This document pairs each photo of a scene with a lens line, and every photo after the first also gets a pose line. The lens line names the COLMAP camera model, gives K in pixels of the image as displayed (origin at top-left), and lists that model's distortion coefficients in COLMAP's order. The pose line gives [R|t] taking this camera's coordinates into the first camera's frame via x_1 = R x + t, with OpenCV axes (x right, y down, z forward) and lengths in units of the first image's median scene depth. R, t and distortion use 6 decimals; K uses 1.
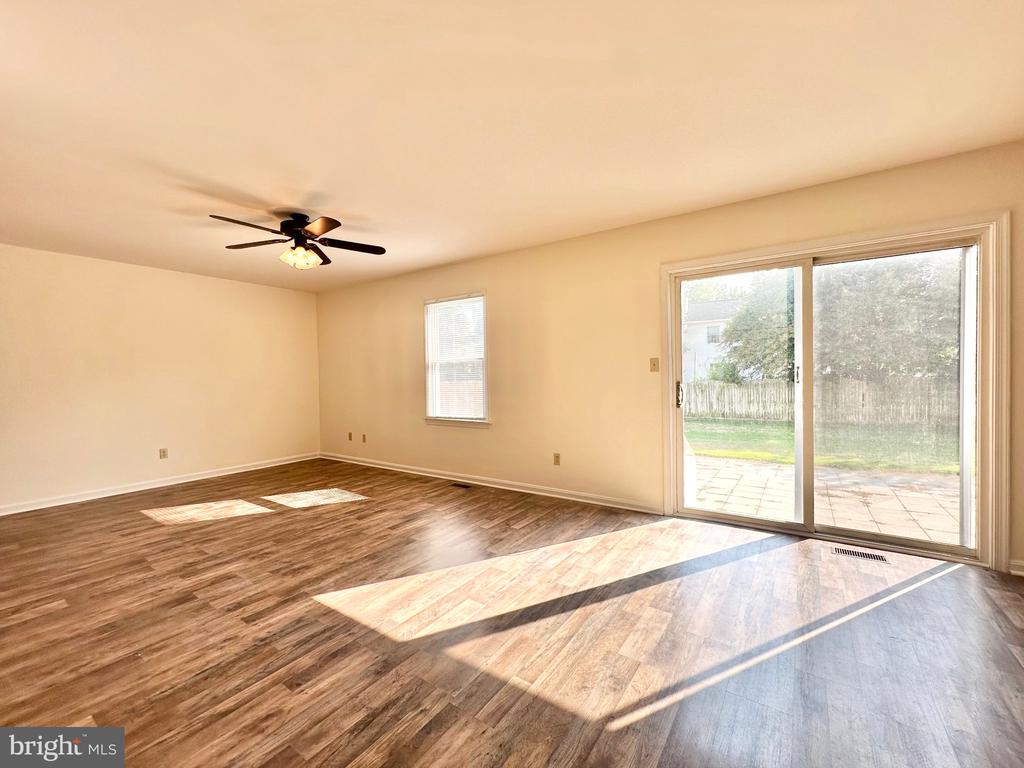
lens RADIAL K [[412.3, 0, 511.8], [0, 412.3, 385.1], [0, 0, 1]] dist [-0.006744, 0.001414]
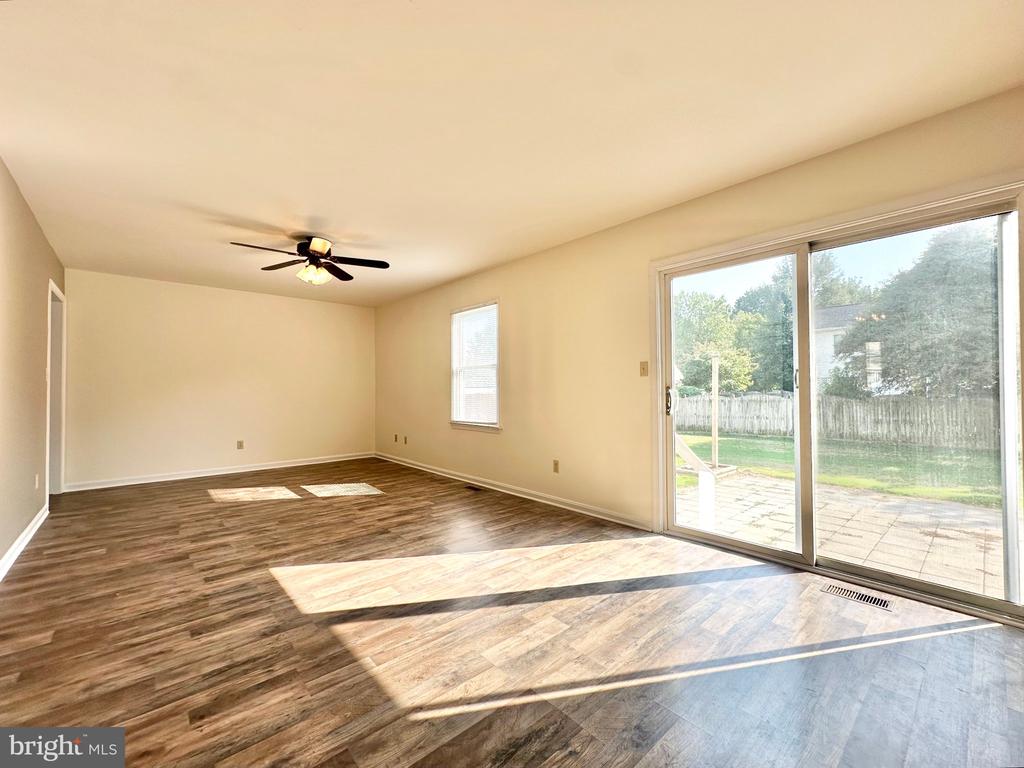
lens RADIAL K [[412.3, 0, 517.3], [0, 412.3, 385.0], [0, 0, 1]] dist [-0.006744, 0.001414]
pose [[0.972806, 0.009252, -0.231435, 0.337977], [-0.016755, 0.999395, -0.030473, 0.025125], [0.231013, 0.033521, 0.972373, 0.028749]]
